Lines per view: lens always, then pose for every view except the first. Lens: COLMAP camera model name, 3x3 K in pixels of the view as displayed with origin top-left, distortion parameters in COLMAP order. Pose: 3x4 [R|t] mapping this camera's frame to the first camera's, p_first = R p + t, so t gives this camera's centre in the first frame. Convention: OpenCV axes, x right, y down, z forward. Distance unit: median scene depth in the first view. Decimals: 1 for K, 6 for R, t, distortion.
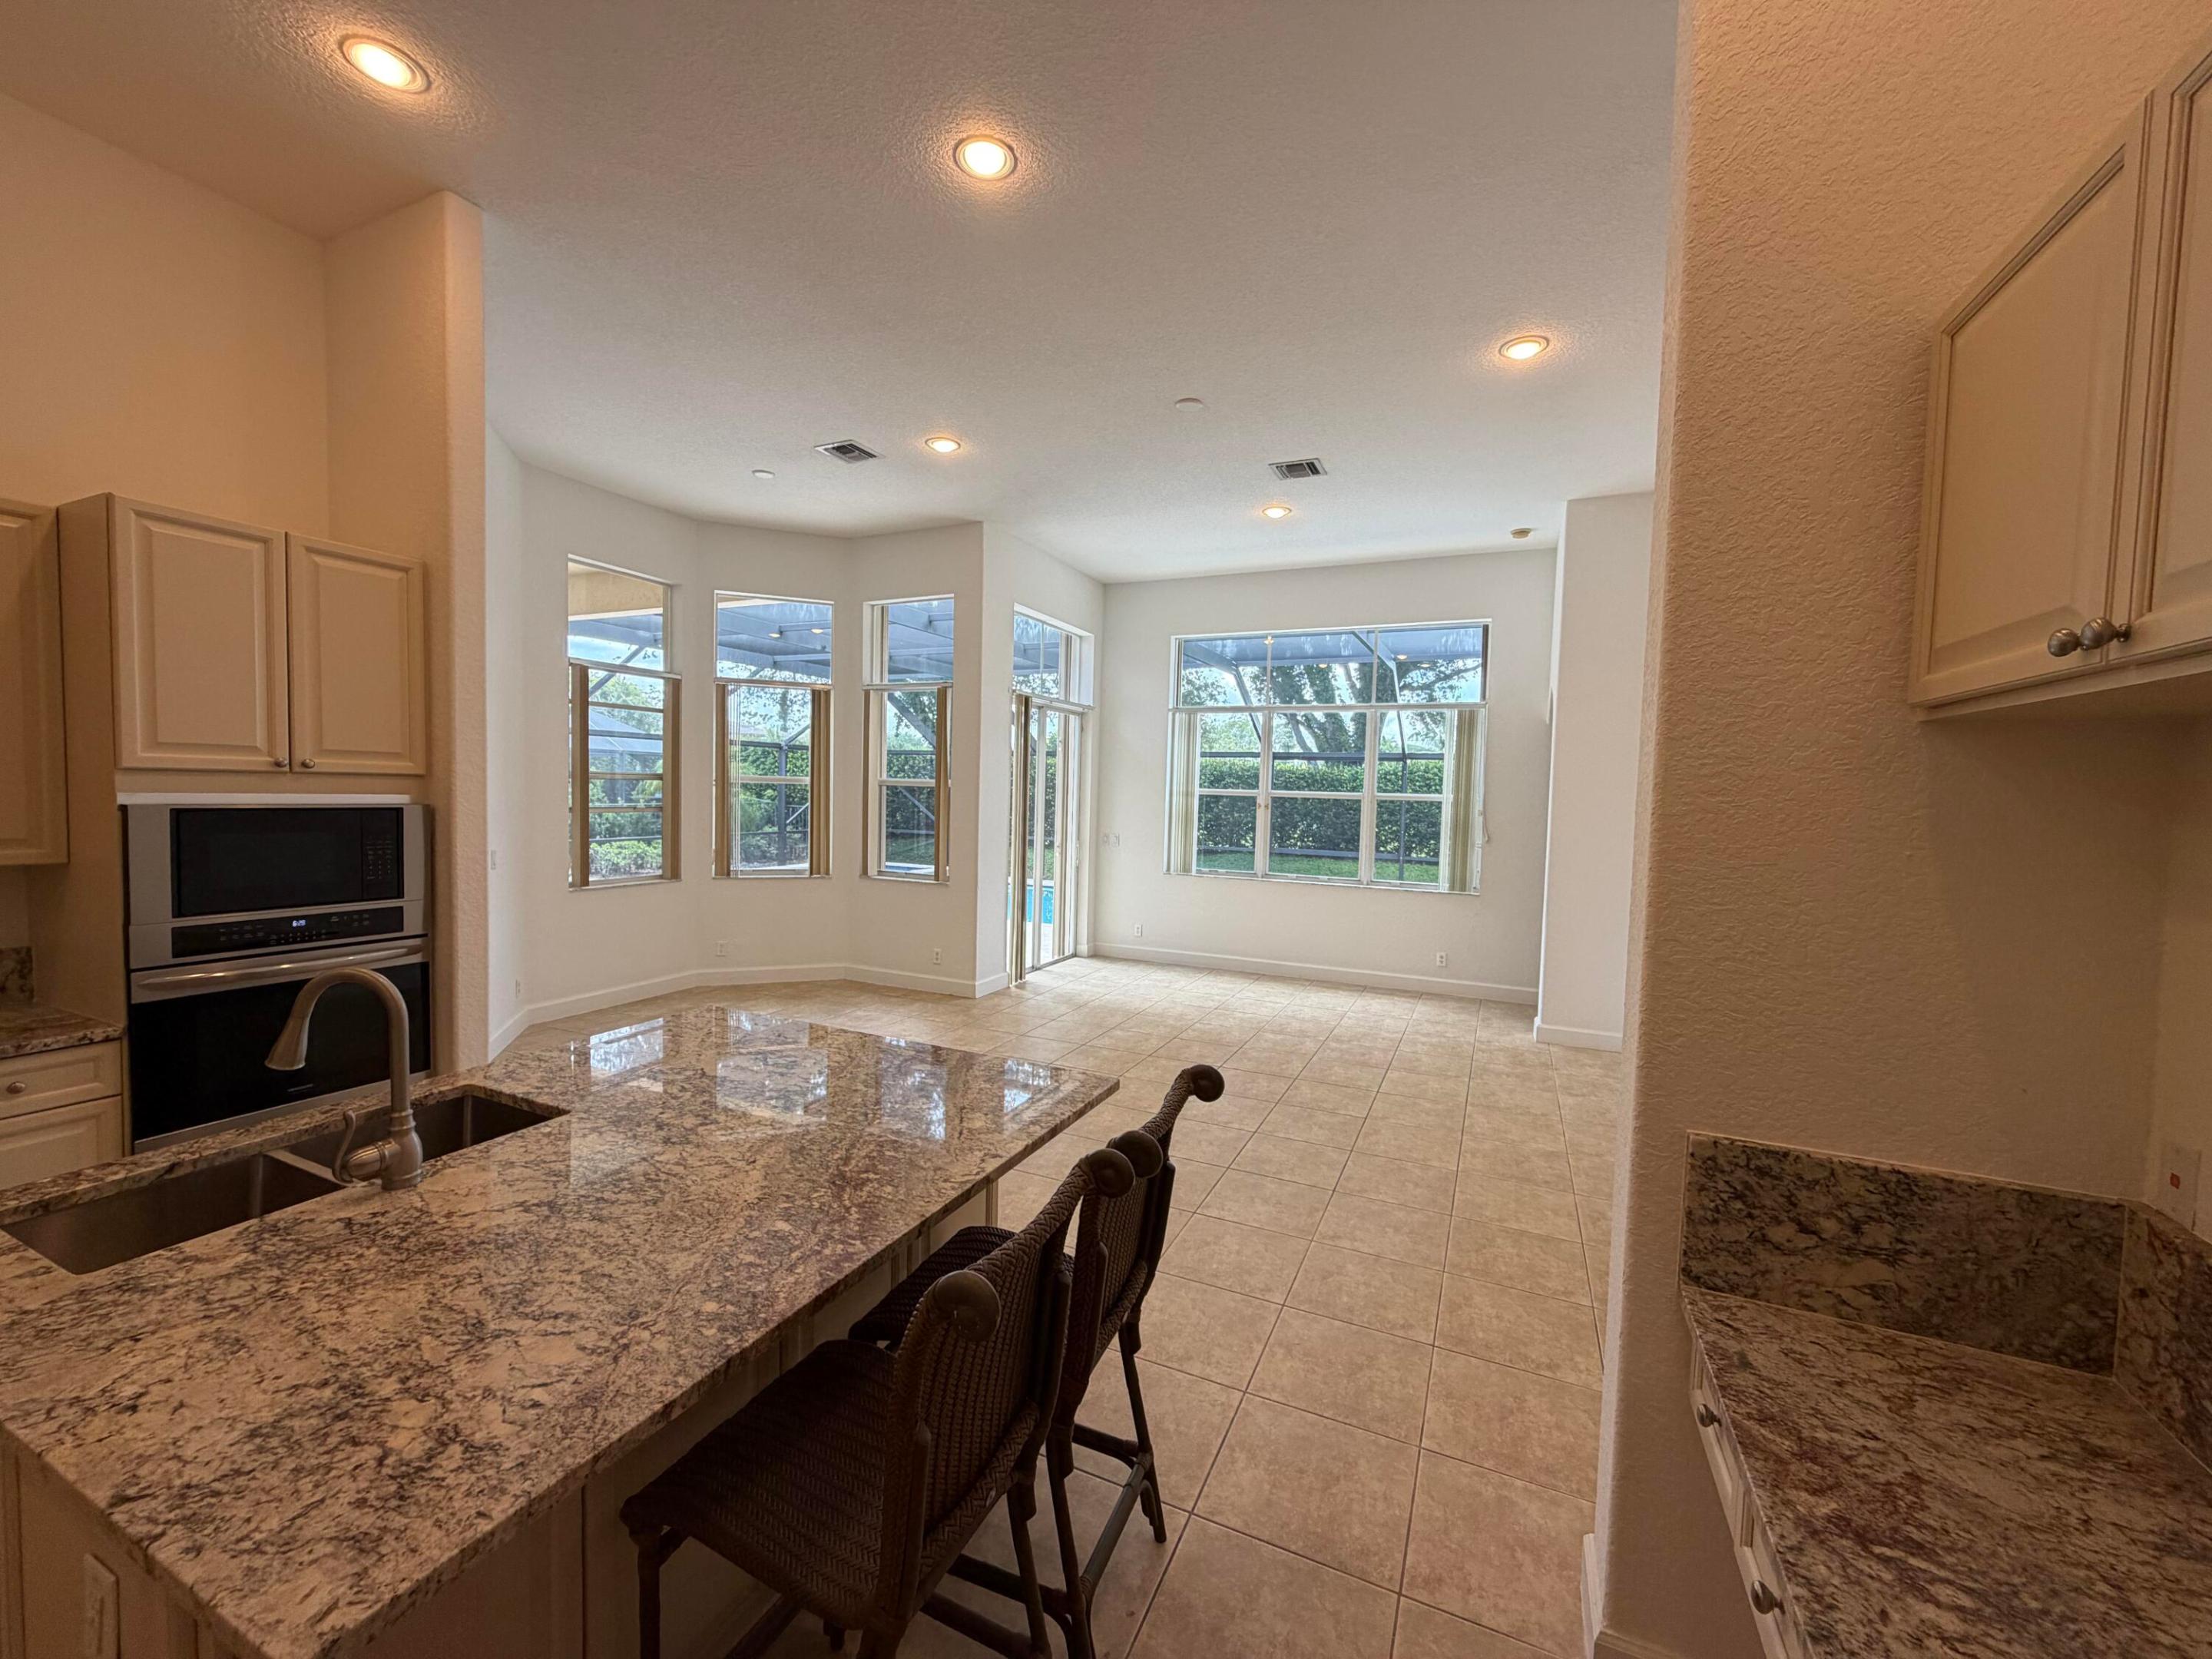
lens RADIAL K [[882.6, 0, 1103.3], [0, 882.6, 826.3], [0, 0, 1]] dist [-0.001939, 0.000082]
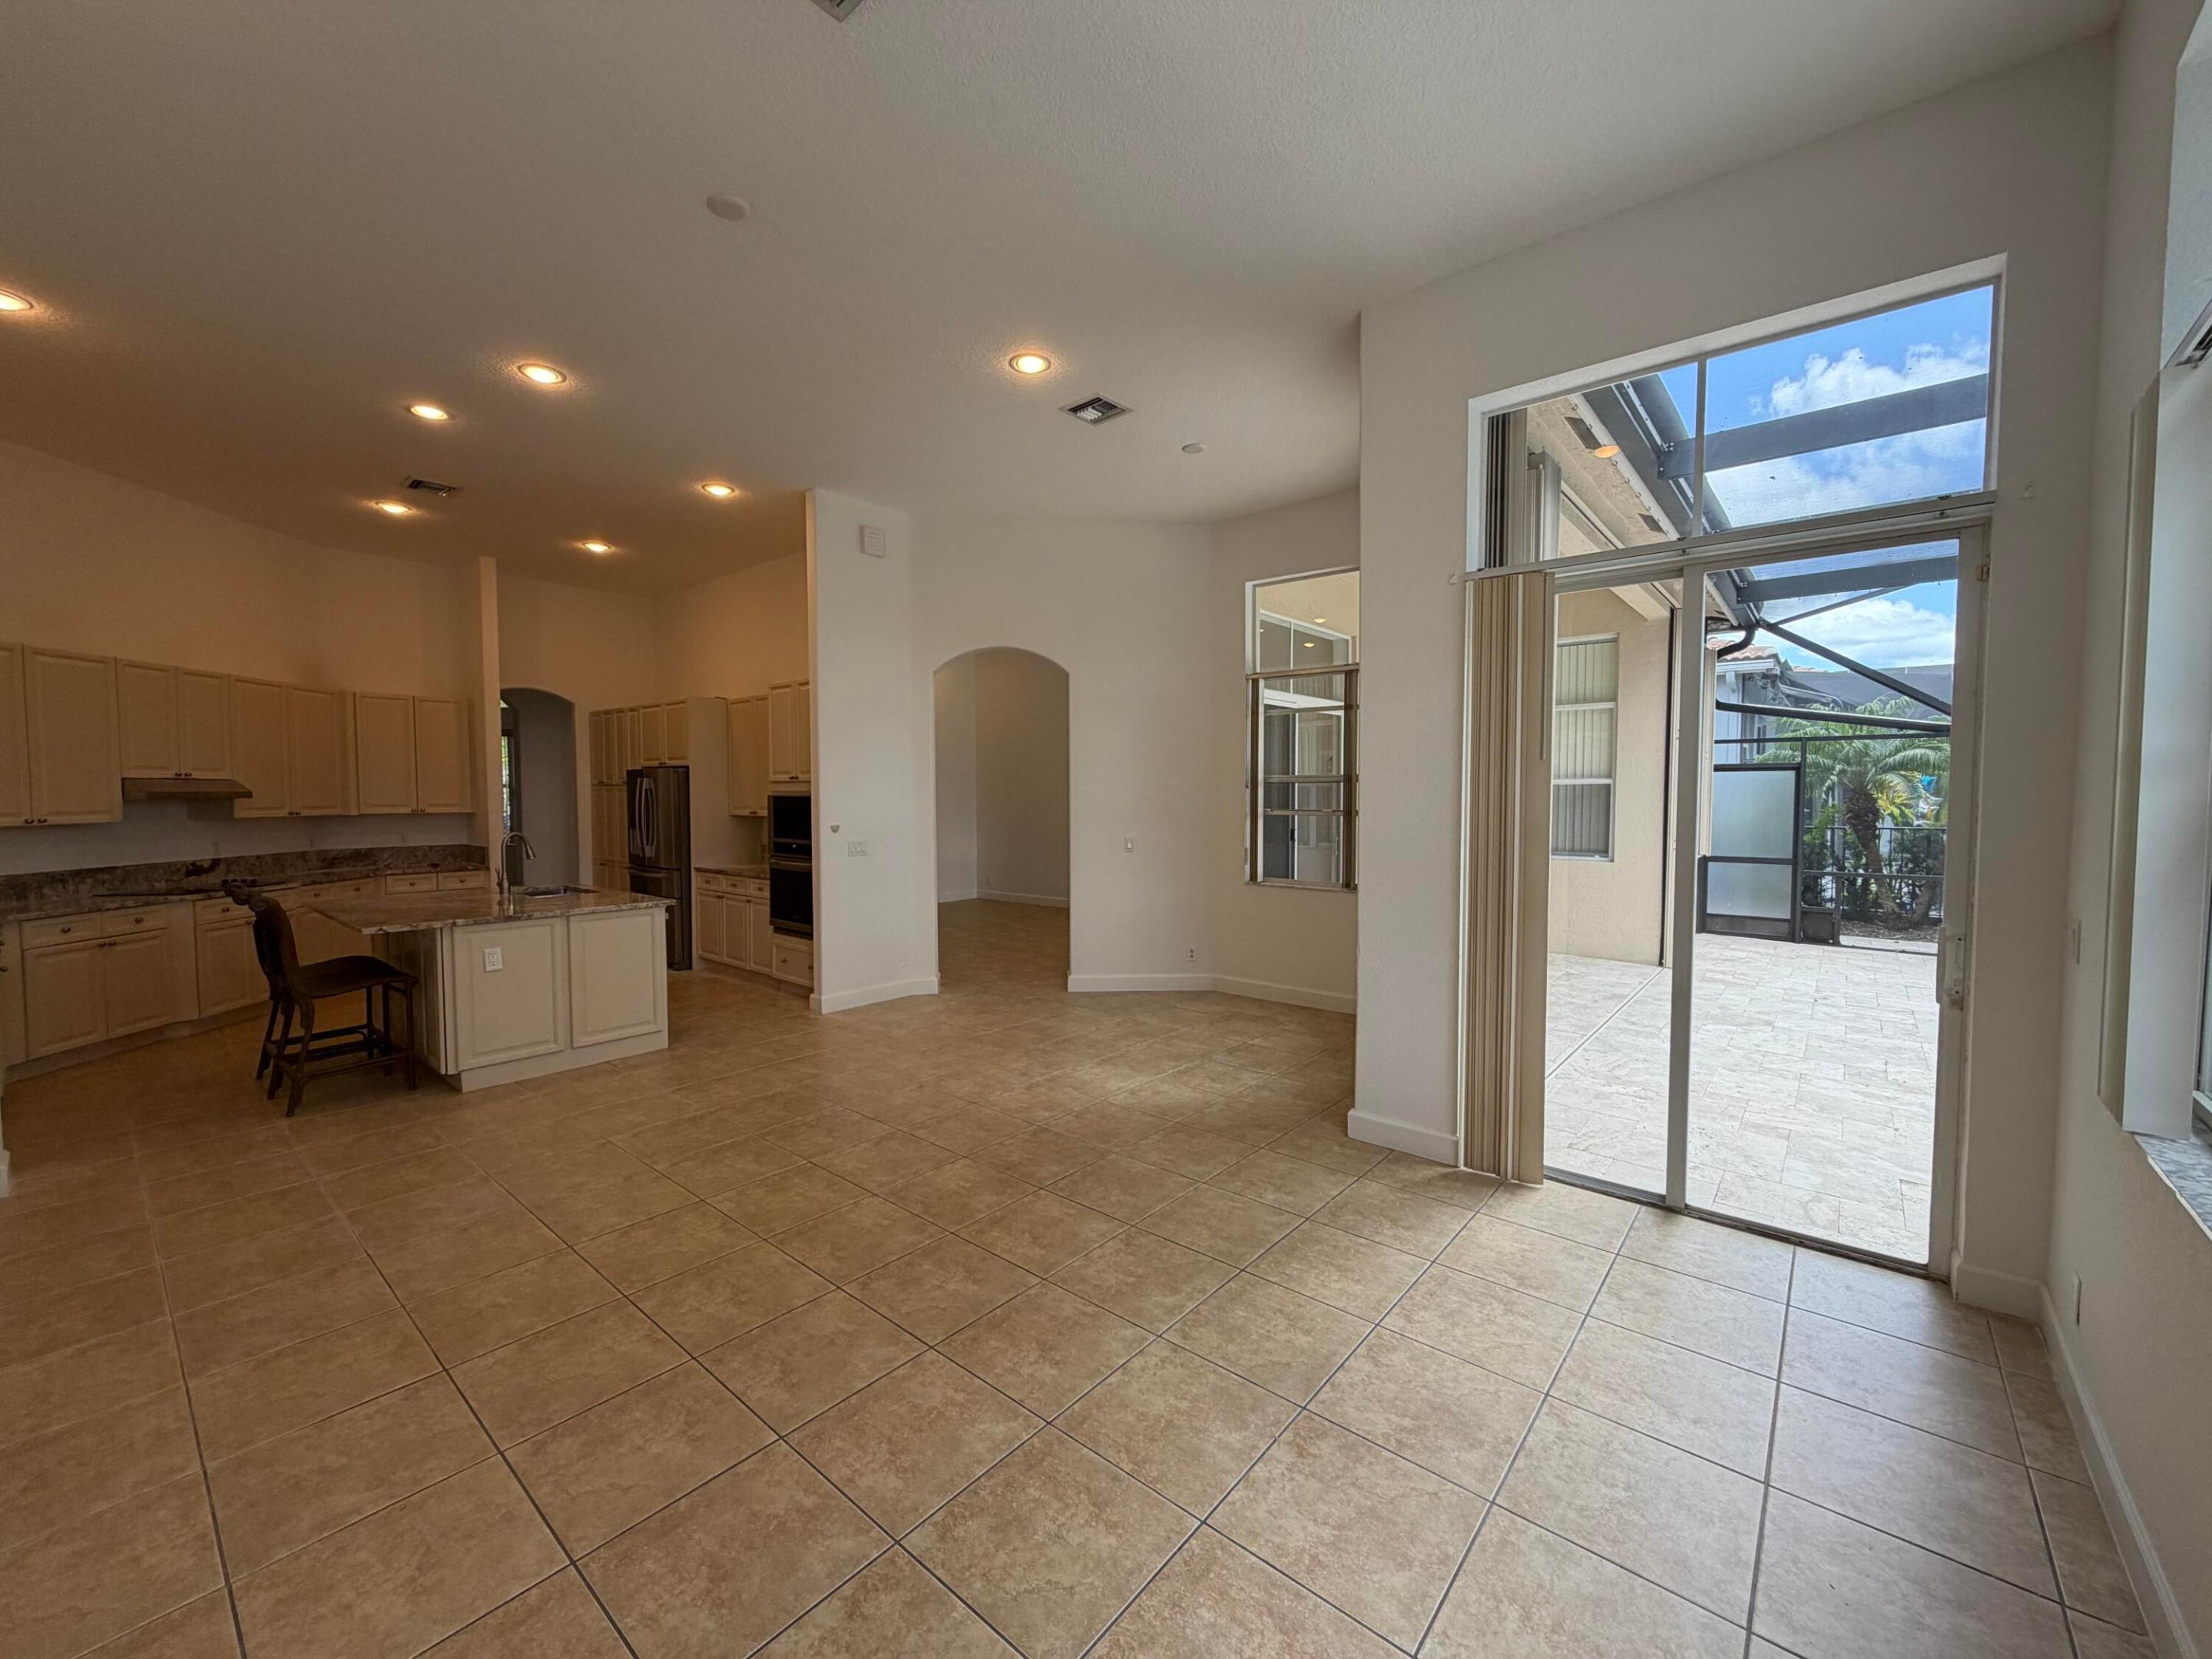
lens RADIAL K [[882.6, 0, 1104.2], [0, 882.6, 831.7], [0, 0, 1]] dist [-0.001939, 0.000082]
pose [[-0.269403, 0.018194, -0.962856, 1.298071], [-0.047805, 0.998336, 0.032240, -0.049765], [0.961840, 0.054715, -0.268085, 2.810391]]
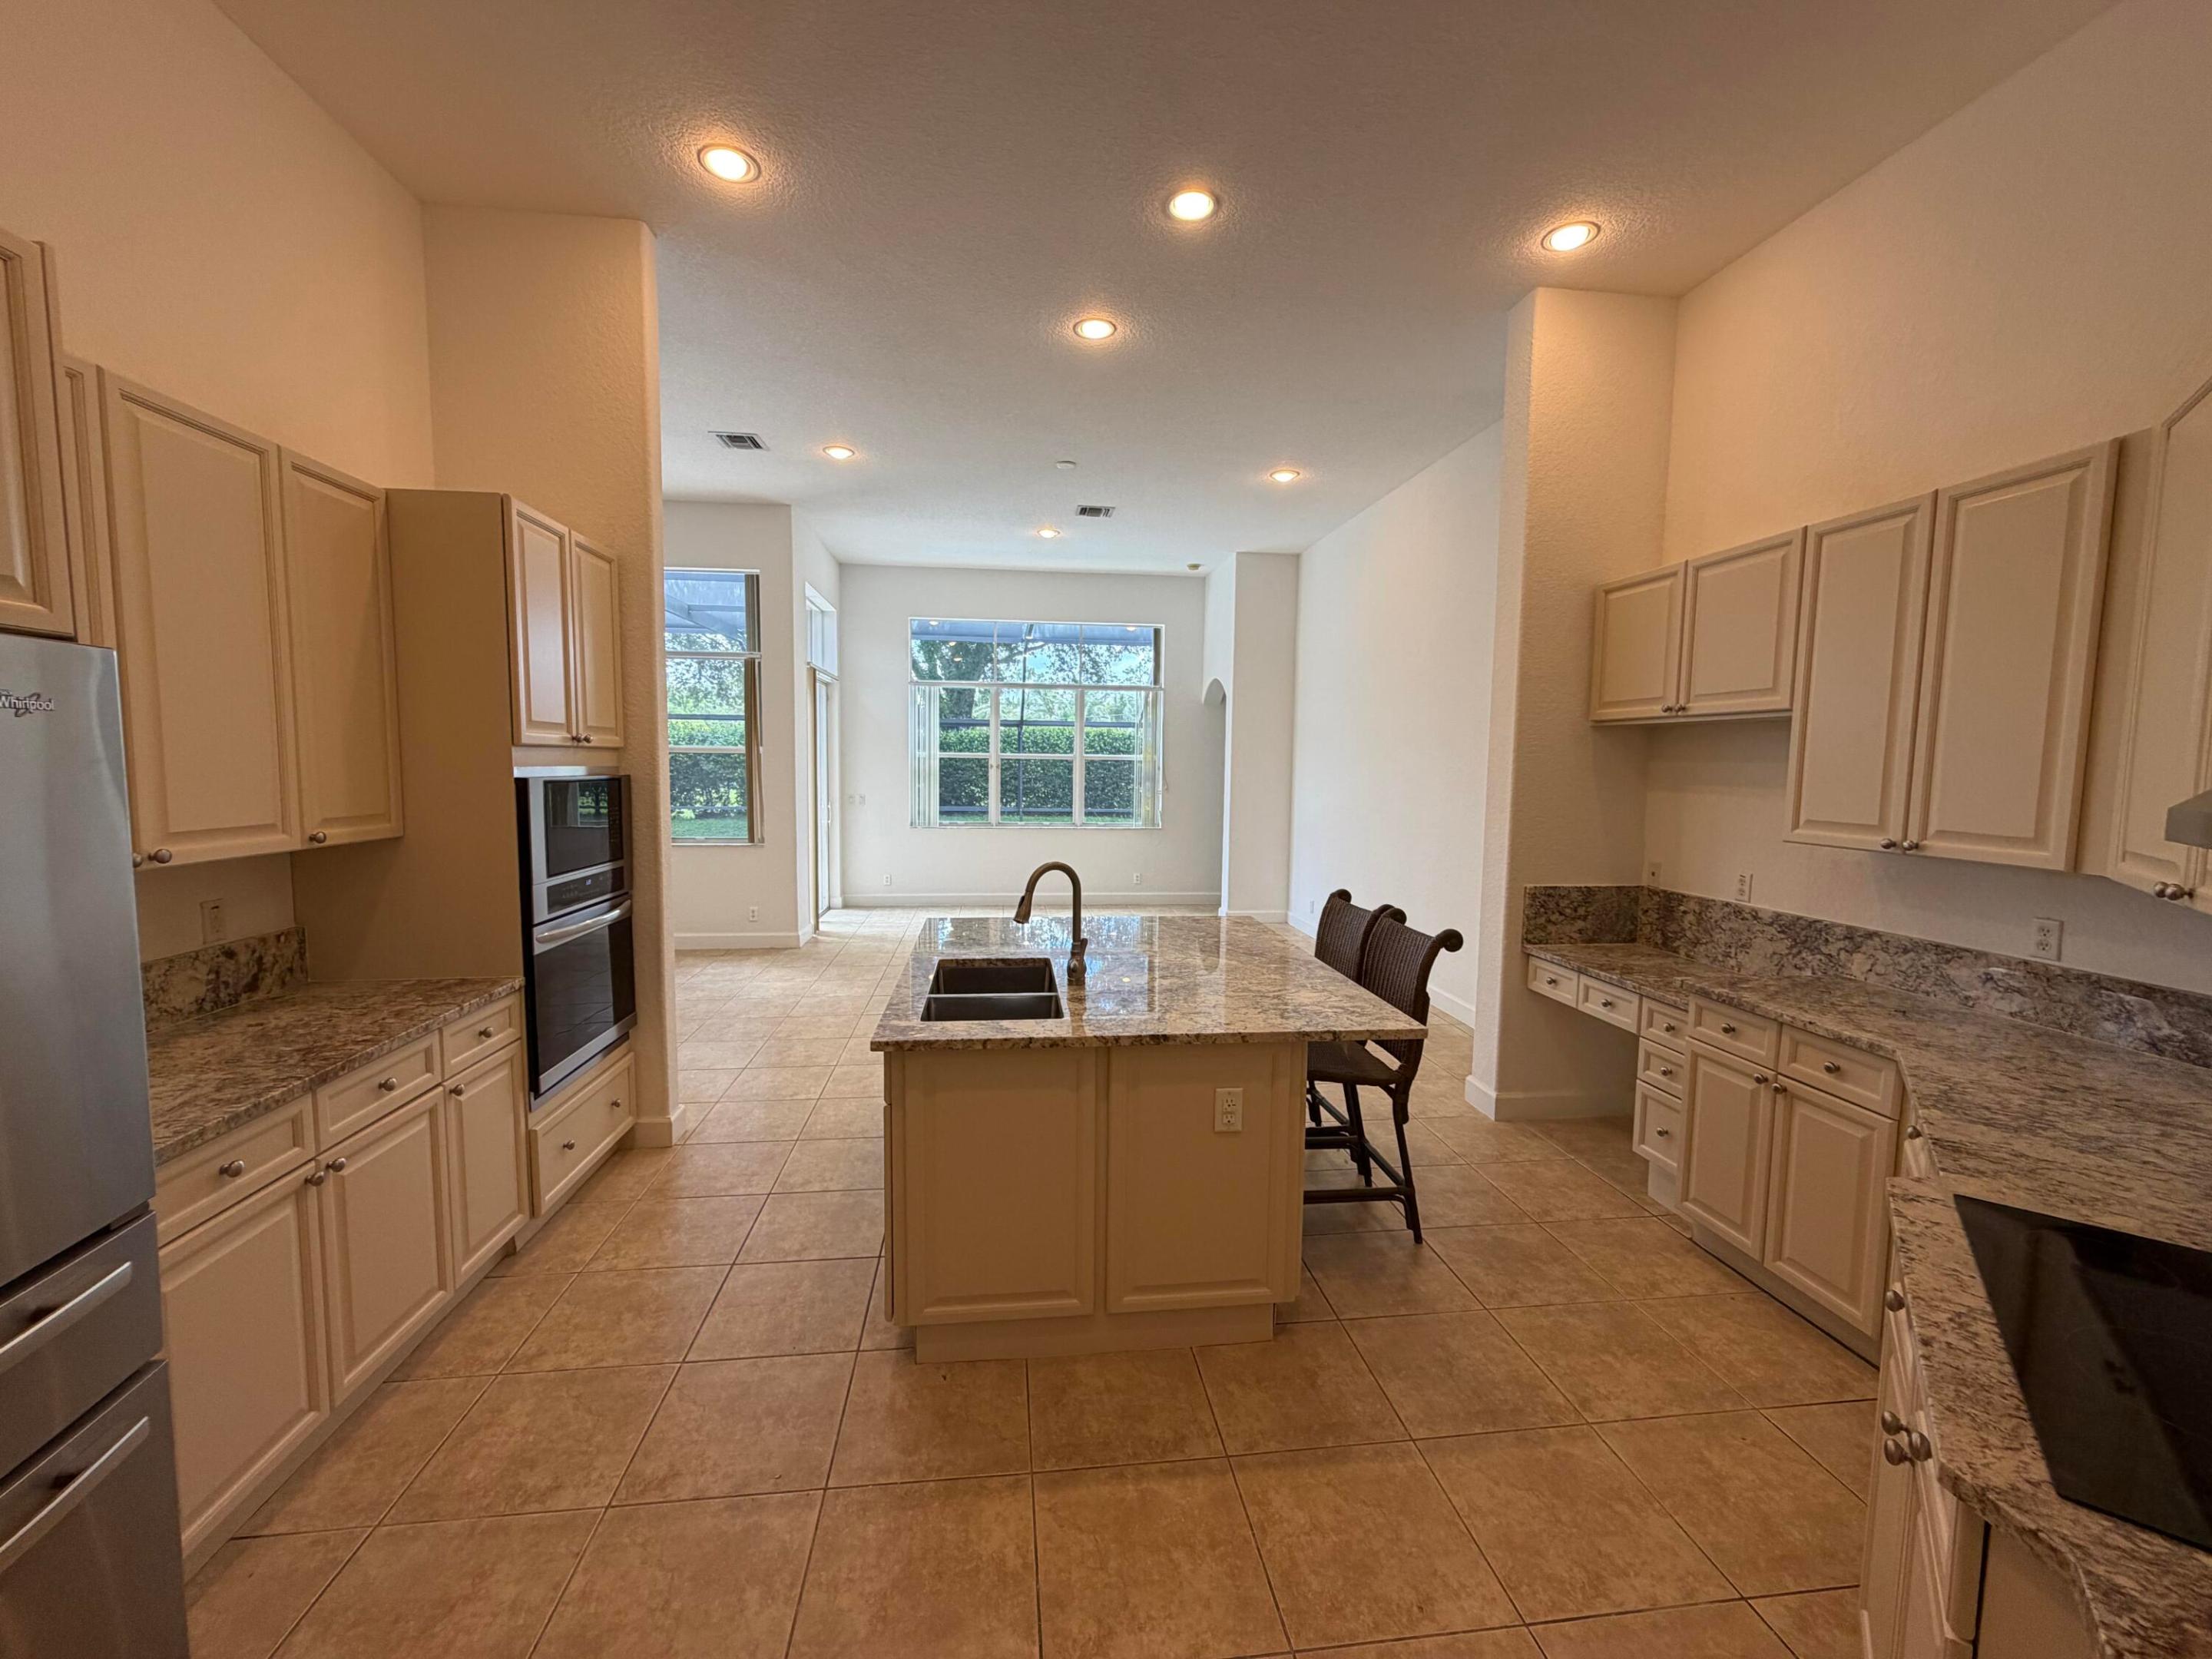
lens RADIAL K [[882.6, 0, 1110.1], [0, 882.6, 820.0], [0, 0, 1]] dist [-0.001939, 0.000082]
pose [[0.849081, -0.050732, 0.525822, -1.077070], [0.031999, 0.998489, 0.044665, 0.003218], [-0.527293, -0.021098, 0.849421, -0.338196]]
